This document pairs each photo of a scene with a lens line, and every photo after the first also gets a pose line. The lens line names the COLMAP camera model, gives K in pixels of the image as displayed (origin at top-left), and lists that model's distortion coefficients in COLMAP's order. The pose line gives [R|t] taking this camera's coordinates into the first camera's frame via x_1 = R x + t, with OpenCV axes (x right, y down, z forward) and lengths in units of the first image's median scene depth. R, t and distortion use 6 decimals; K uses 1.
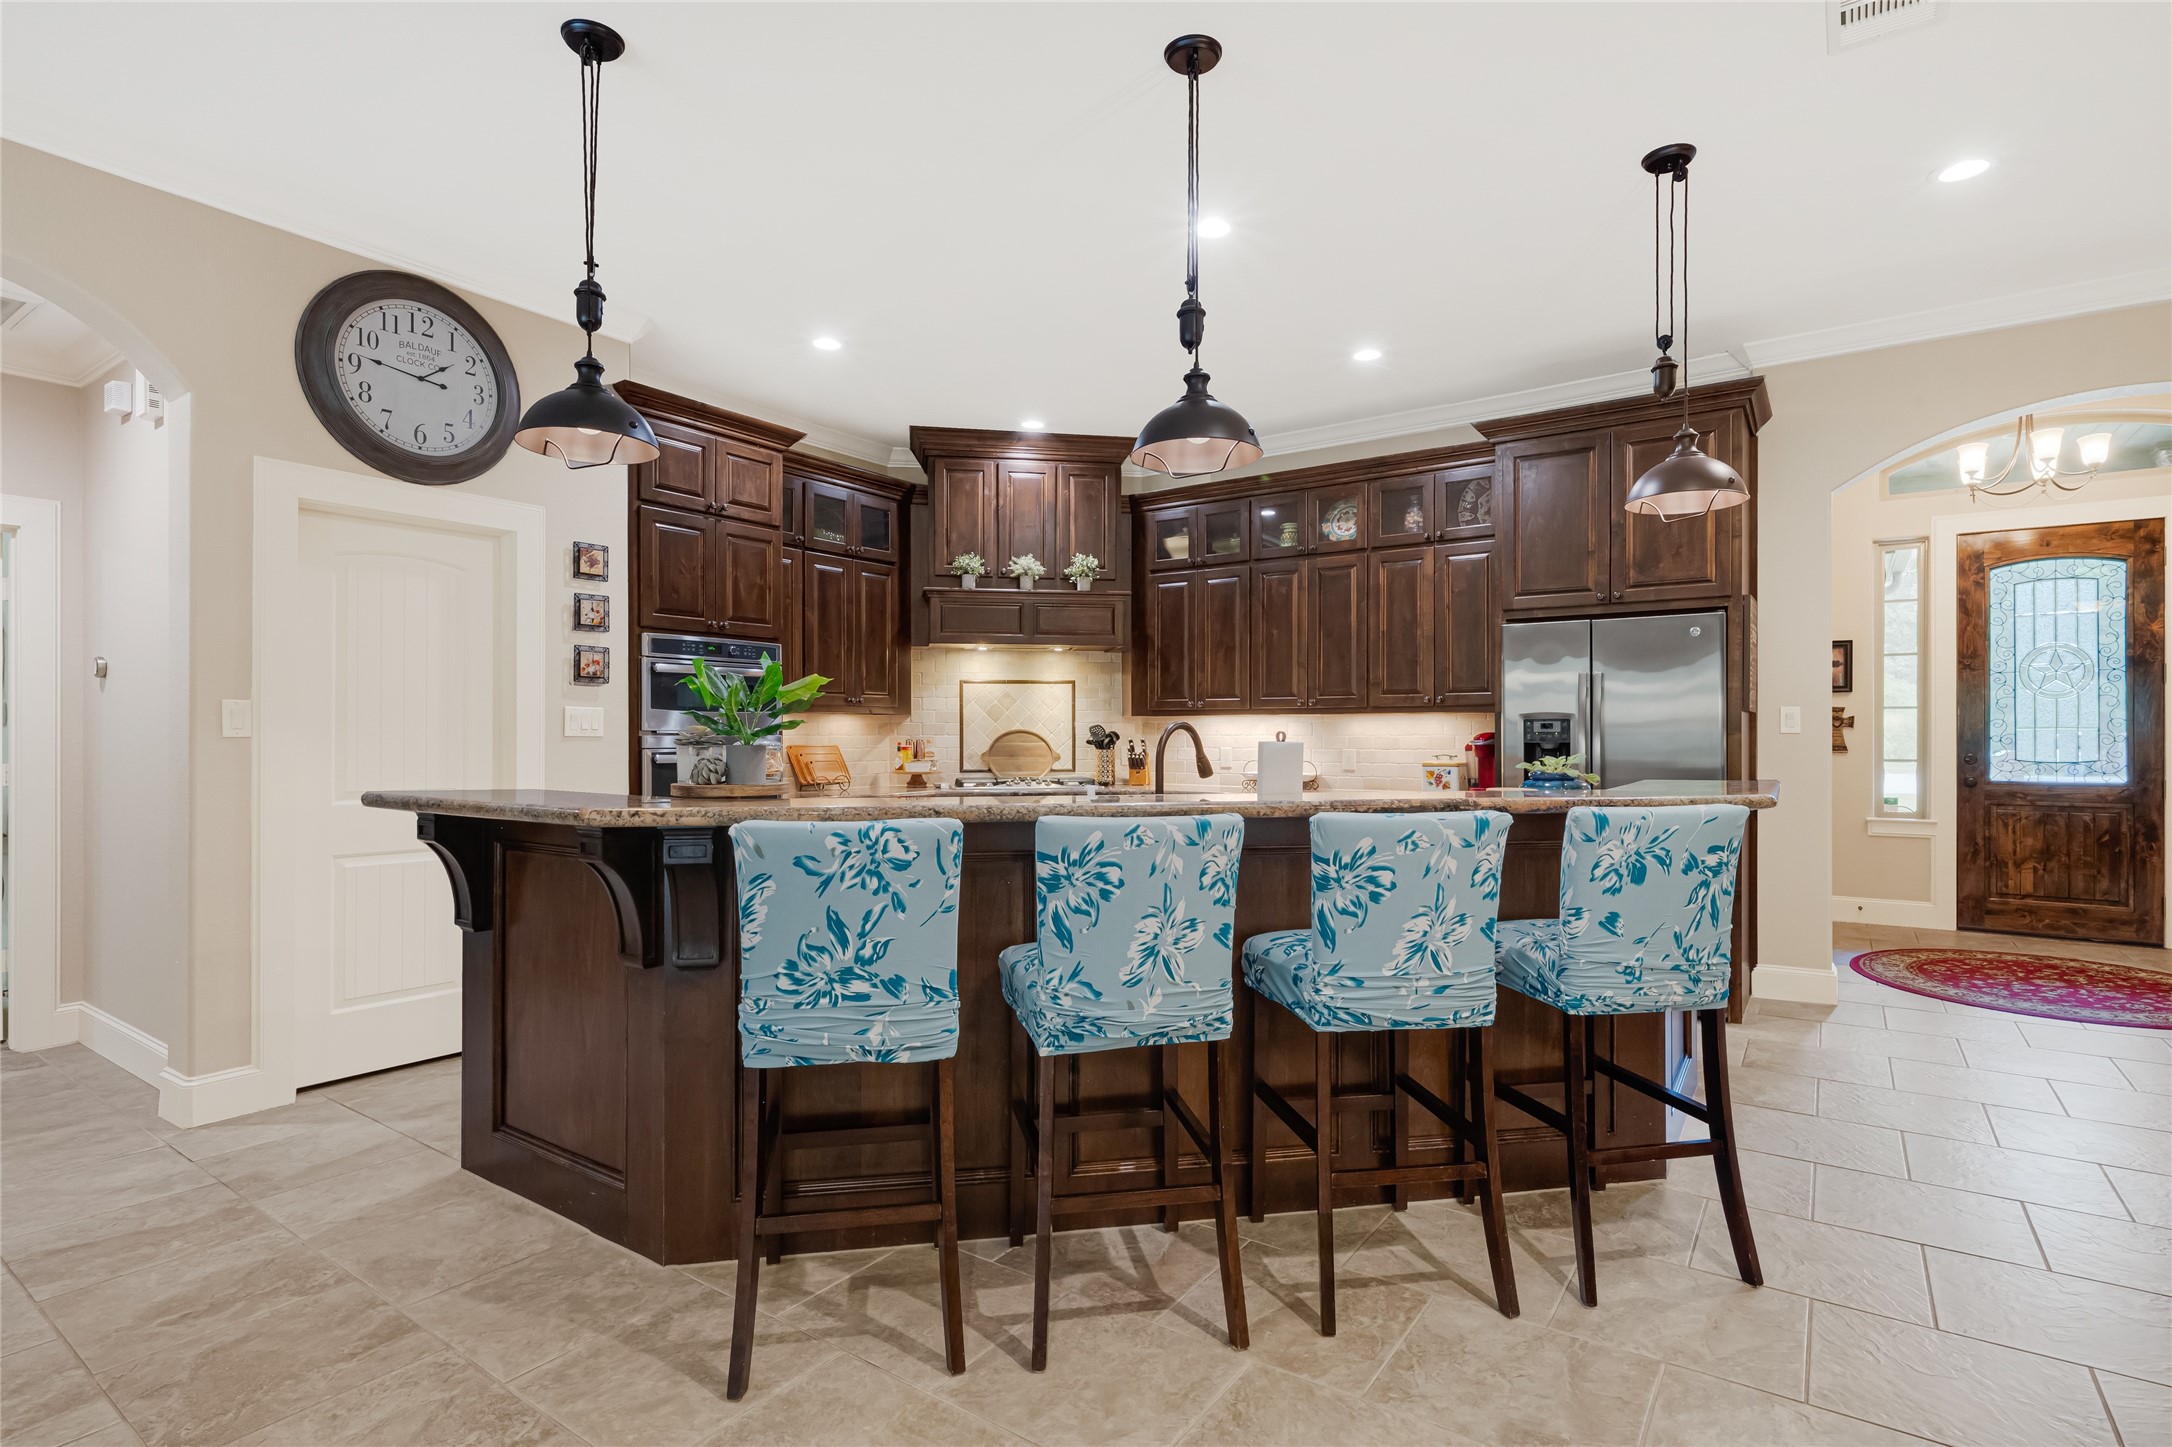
lens RADIAL K [[1065.1, 0, 1086.4], [0, 1065.1, 733.4], [0, 0, 1]] dist [0.002698, -0.000566]
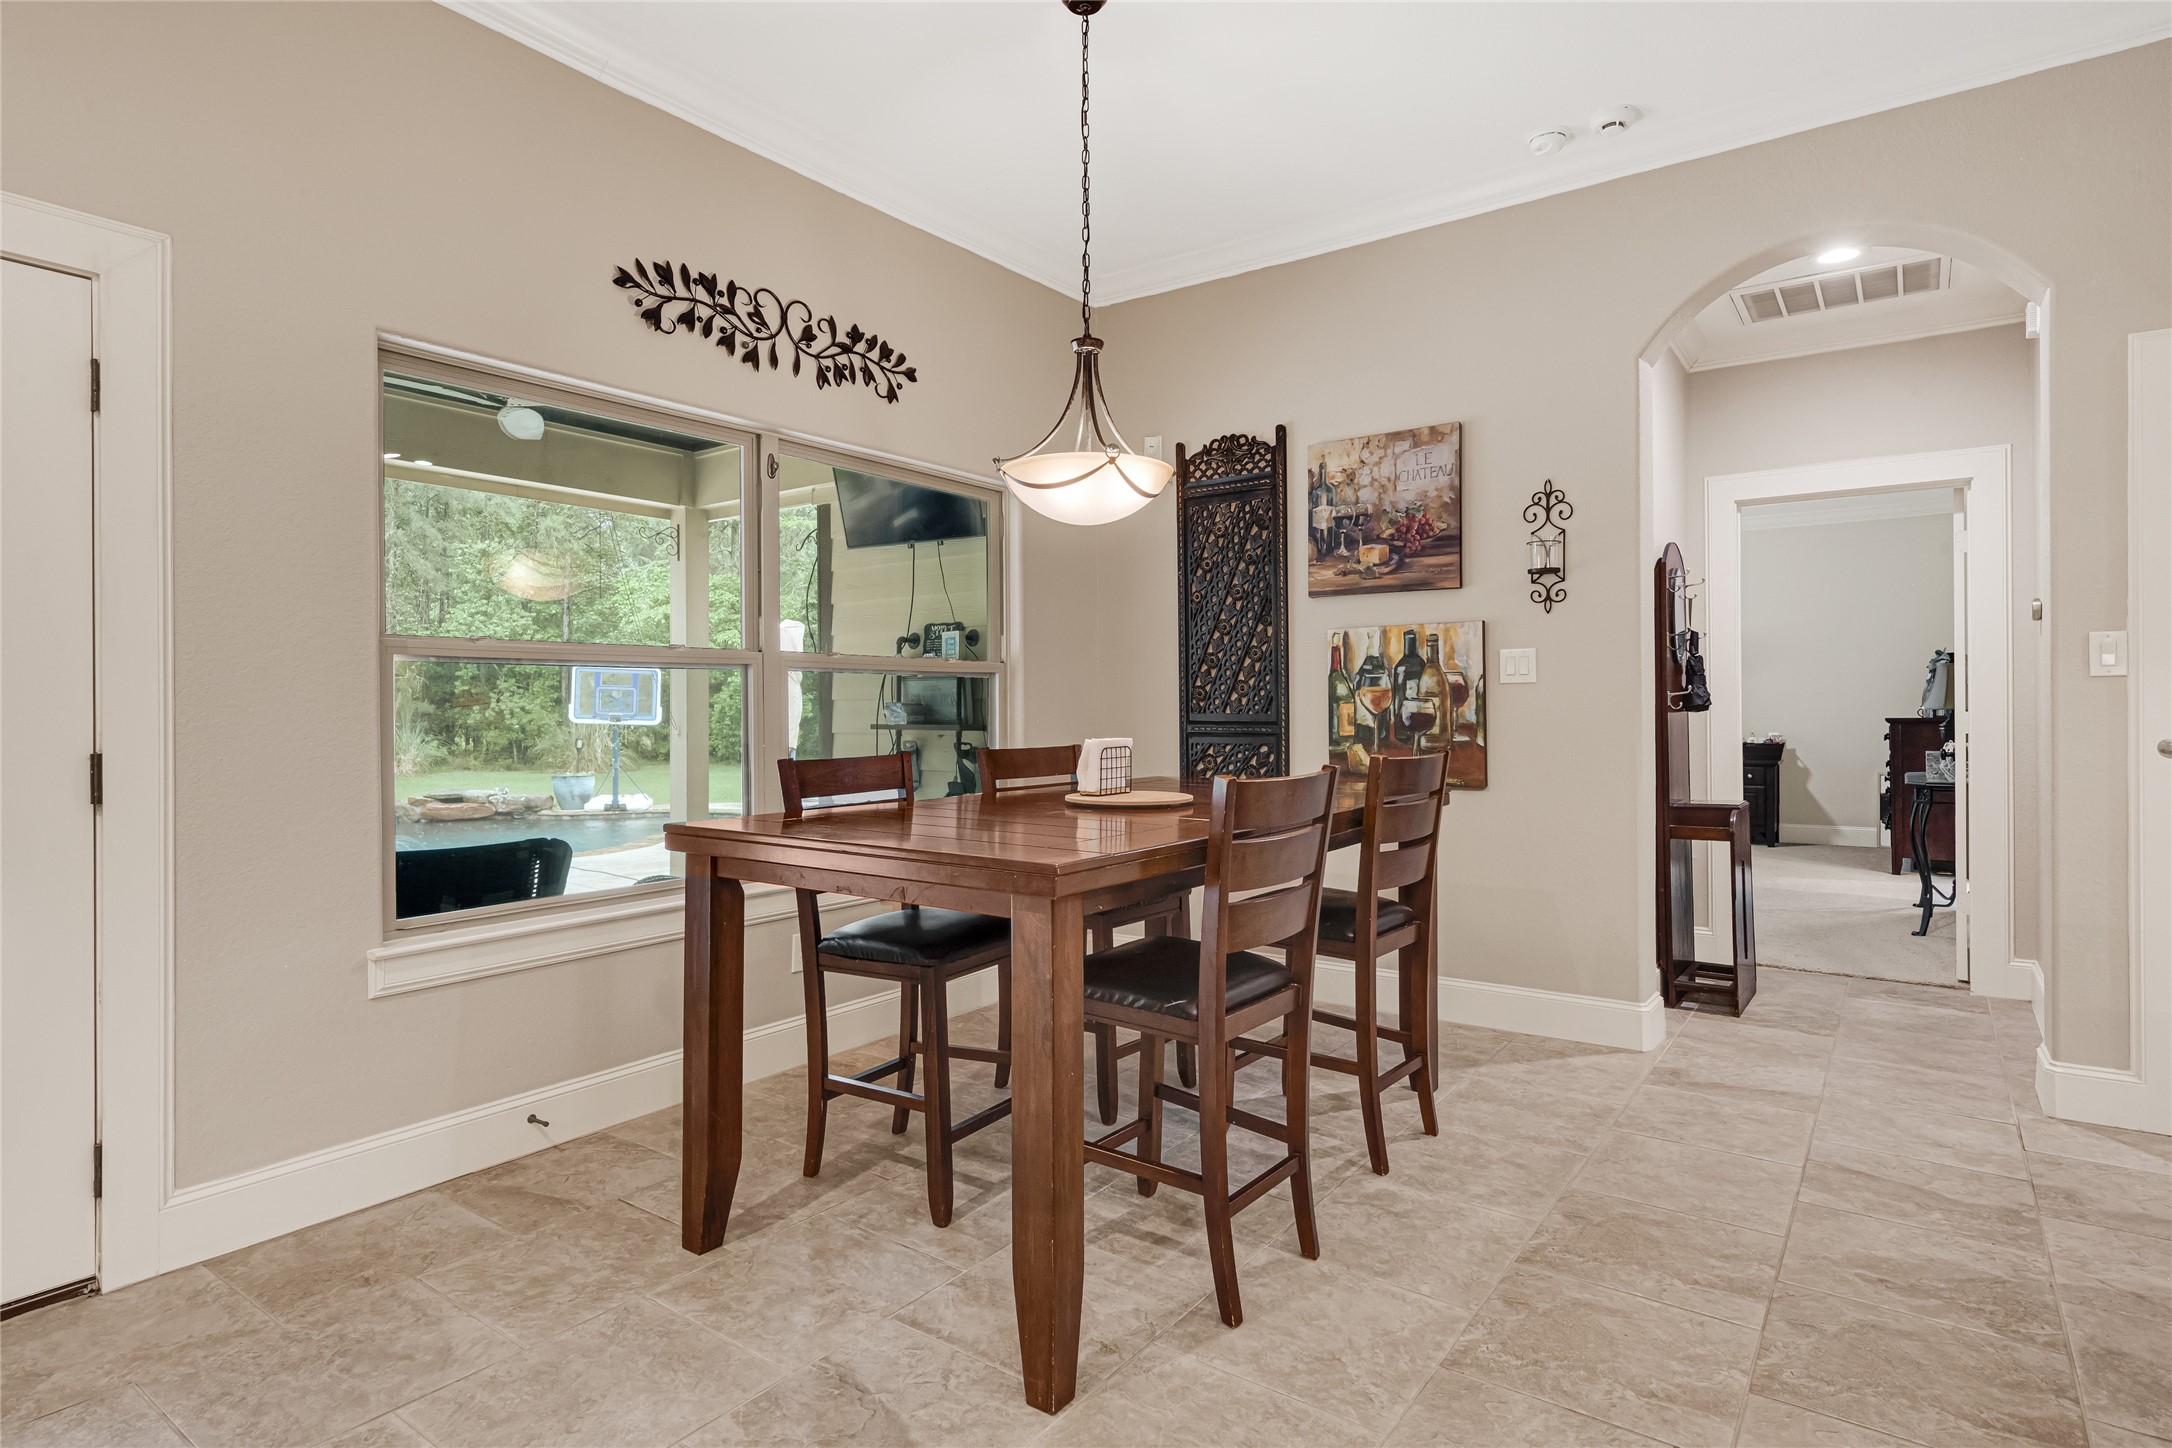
lens RADIAL K [[1130.0, 0, 1092.9], [0, 1130.0, 711.9], [0, 0, 1]] dist [-0.011515, 0.000465]
pose [[-0.018639, 0.002321, -0.999824, 0.058722], [0.004657, 0.999987, 0.002235, 0.014528], [0.999815, -0.004614, -0.018650, 0.122398]]
